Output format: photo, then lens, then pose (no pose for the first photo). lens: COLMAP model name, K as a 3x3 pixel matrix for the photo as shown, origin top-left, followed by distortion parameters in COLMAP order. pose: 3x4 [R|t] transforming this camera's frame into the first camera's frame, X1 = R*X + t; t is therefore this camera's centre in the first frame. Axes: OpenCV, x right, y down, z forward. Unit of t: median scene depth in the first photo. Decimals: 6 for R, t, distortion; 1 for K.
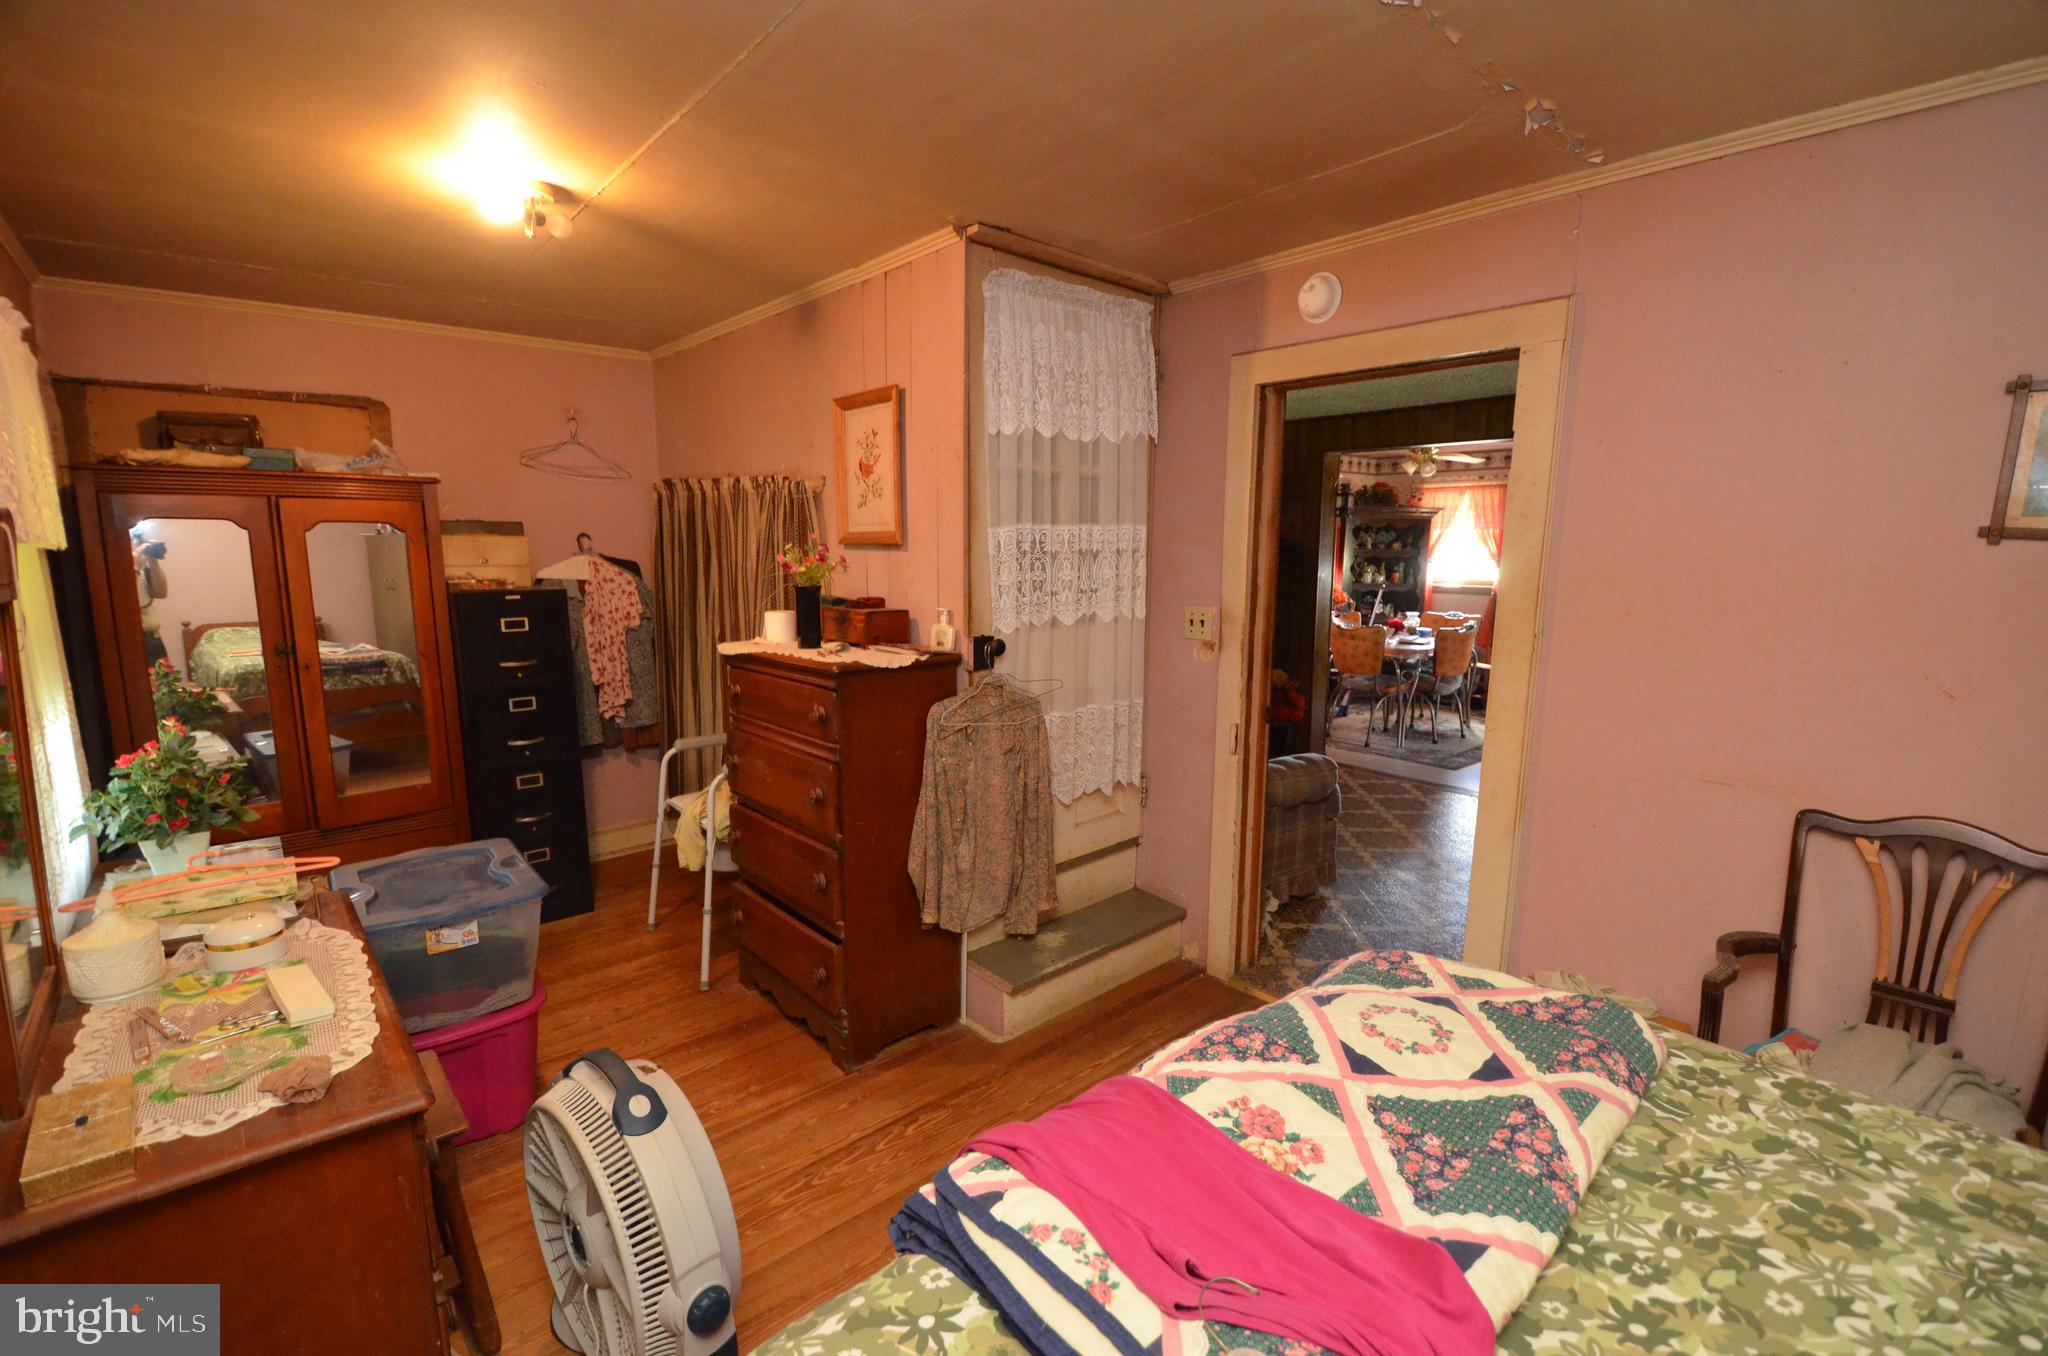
lens RADIAL K [[889.3, 0, 1025.7], [0, 889.3, 689.0], [0, 0, 1]] dist [0.011719, -0.022043]
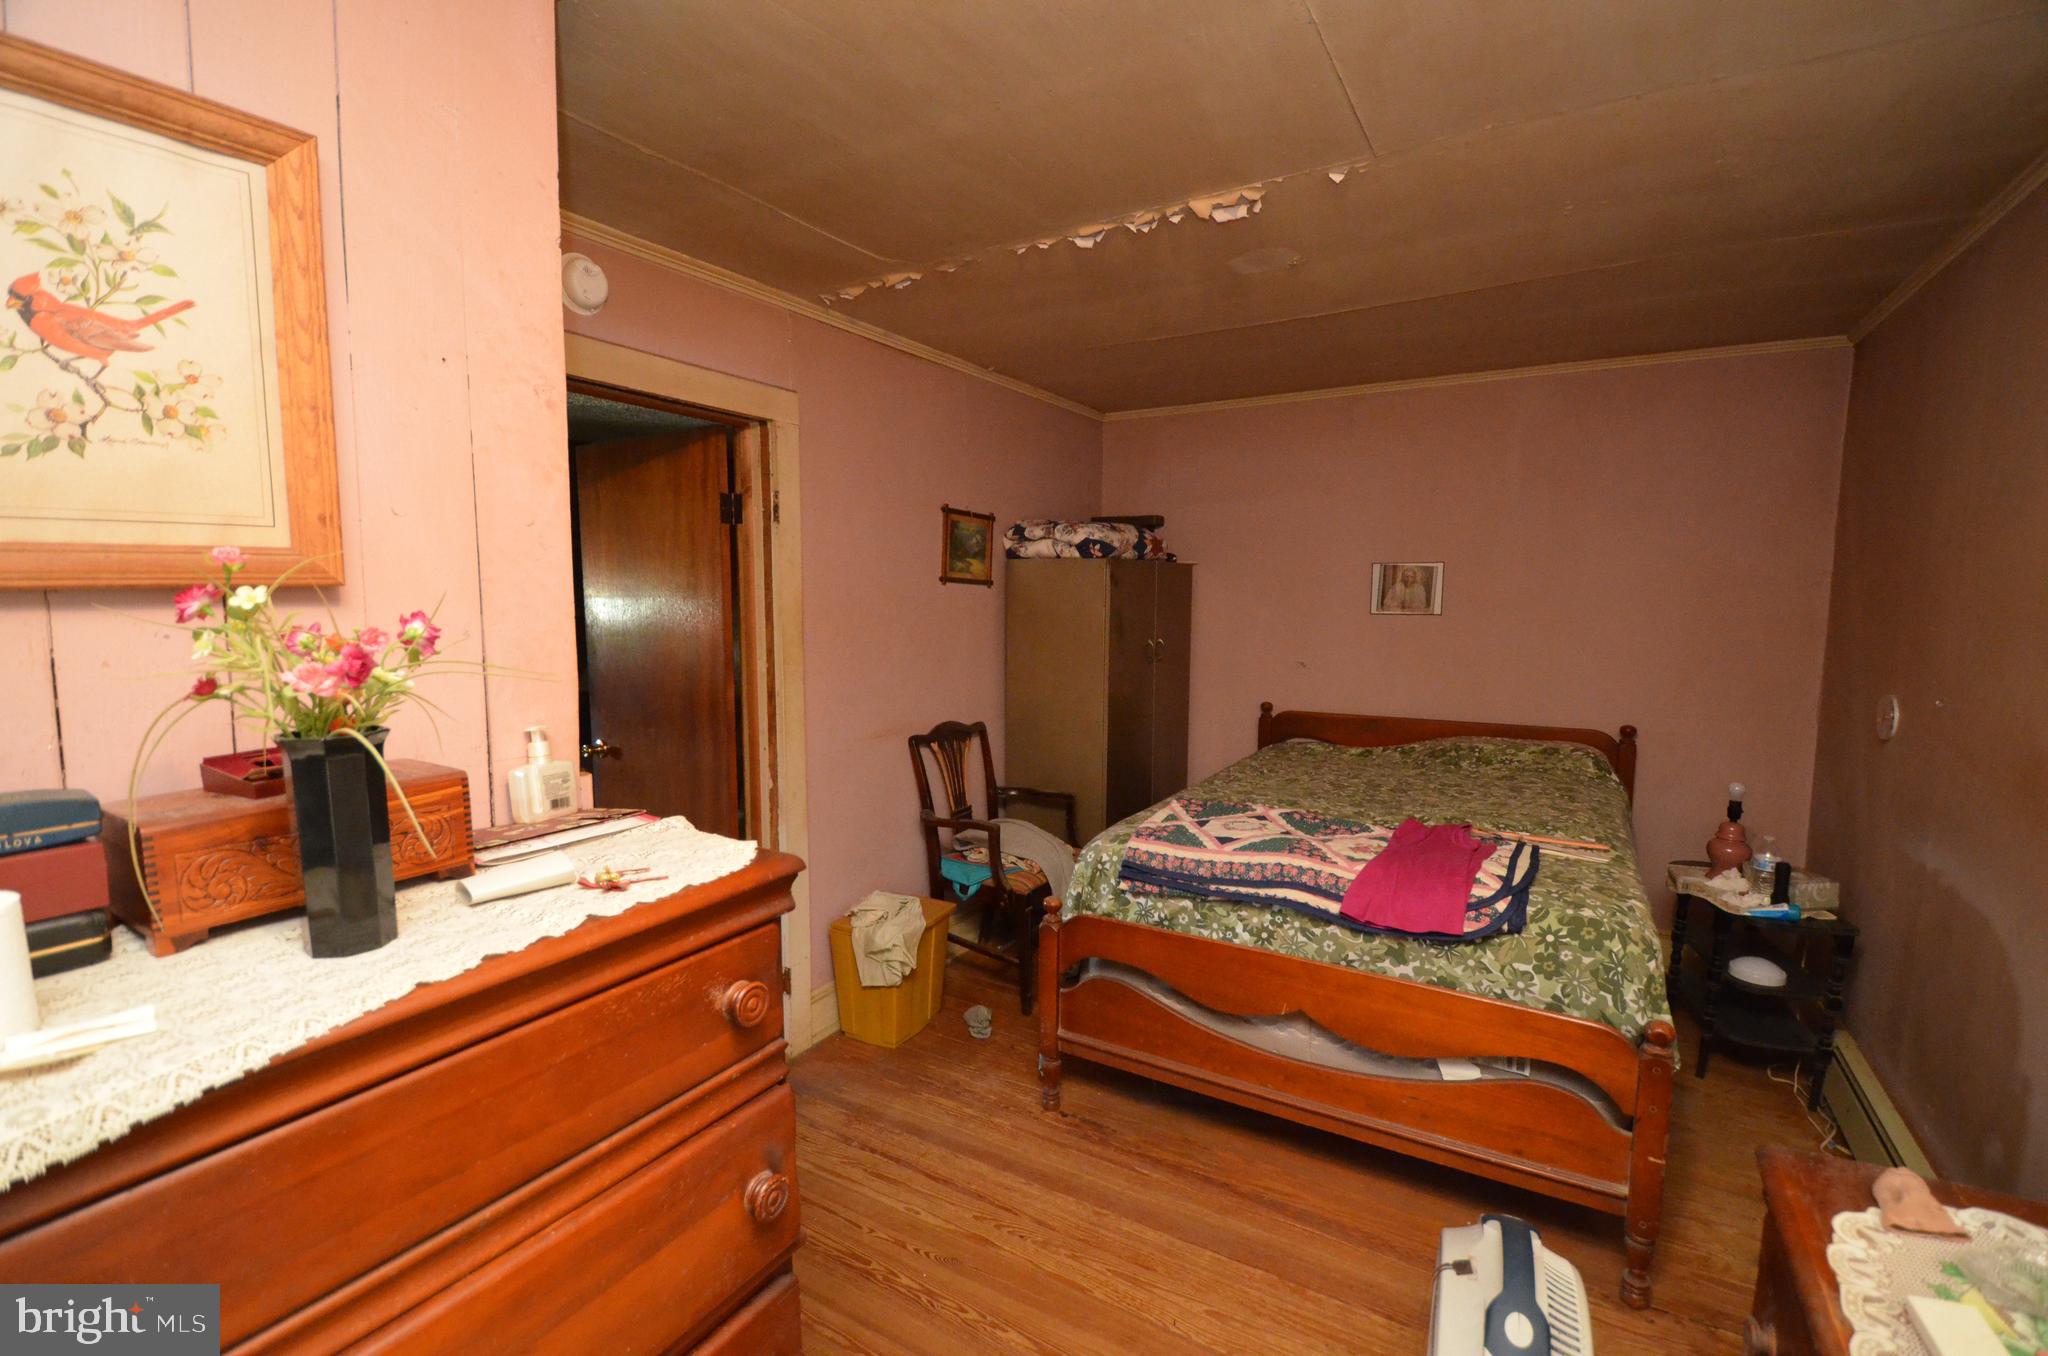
lens RADIAL K [[889.3, 0, 1025.7], [0, 889.3, 689.0], [0, 0, 1]] dist [0.011719, -0.022043]
pose [[-0.294847, -0.113187, 0.948817, -1.323499], [0.144371, 0.976284, 0.161327, -0.326856], [-0.944575, 0.184549, -0.271514, 1.969312]]
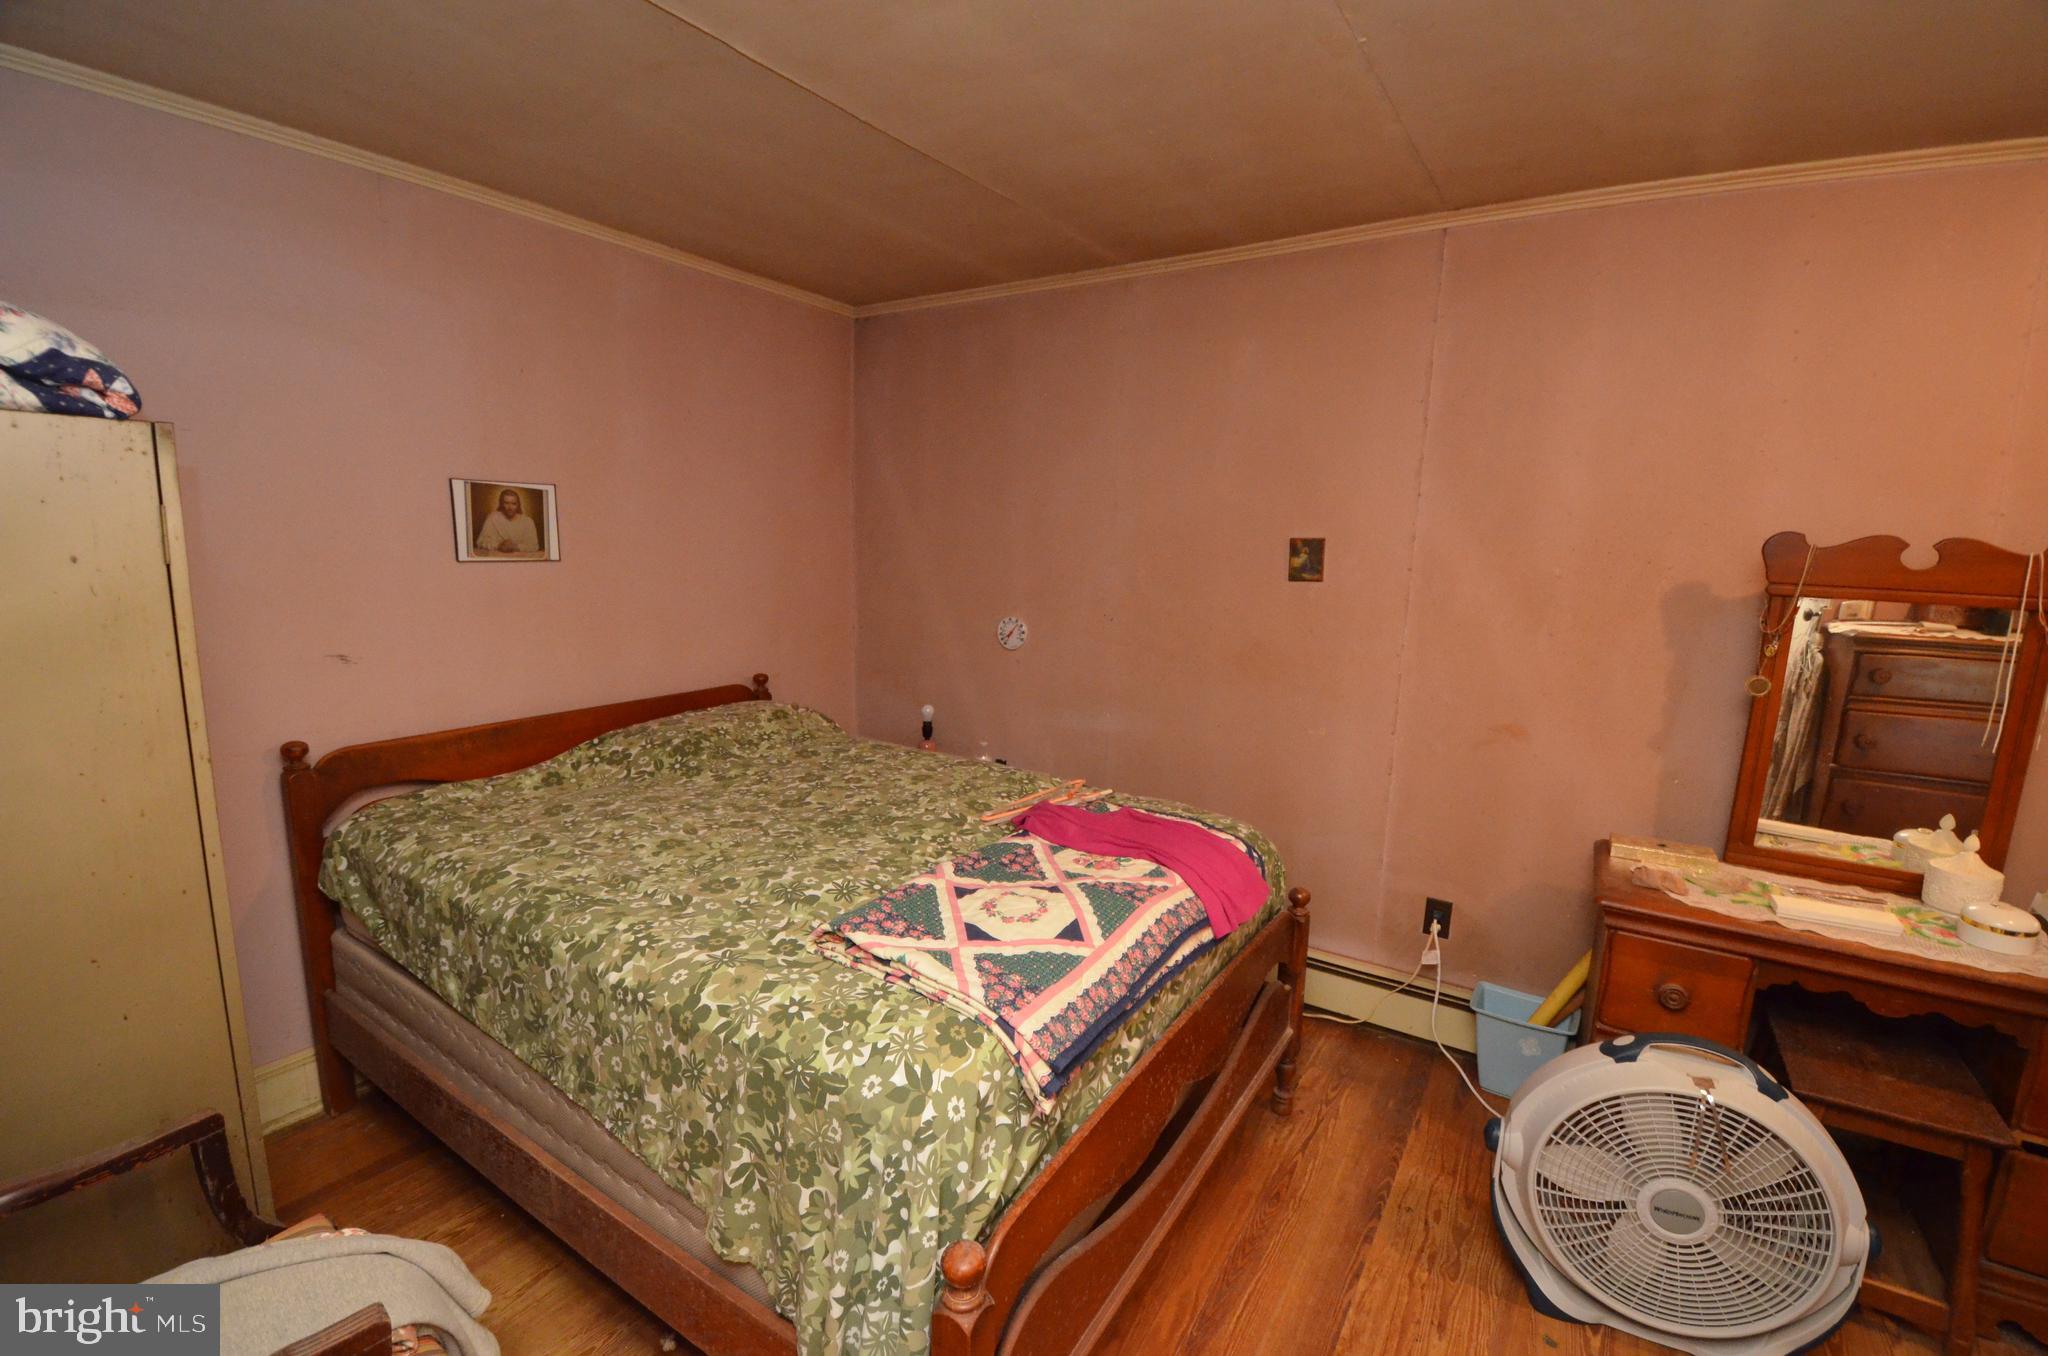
lens RADIAL K [[889.3, 0, 1025.7], [0, 889.3, 689.0], [0, 0, 1]] dist [0.011719, -0.022043]
pose [[-0.964014, 0.015891, -0.265377, 0.751583], [-0.069330, 0.948644, 0.308654, -0.324798], [0.256653, 0.315945, -0.913404, 2.094094]]
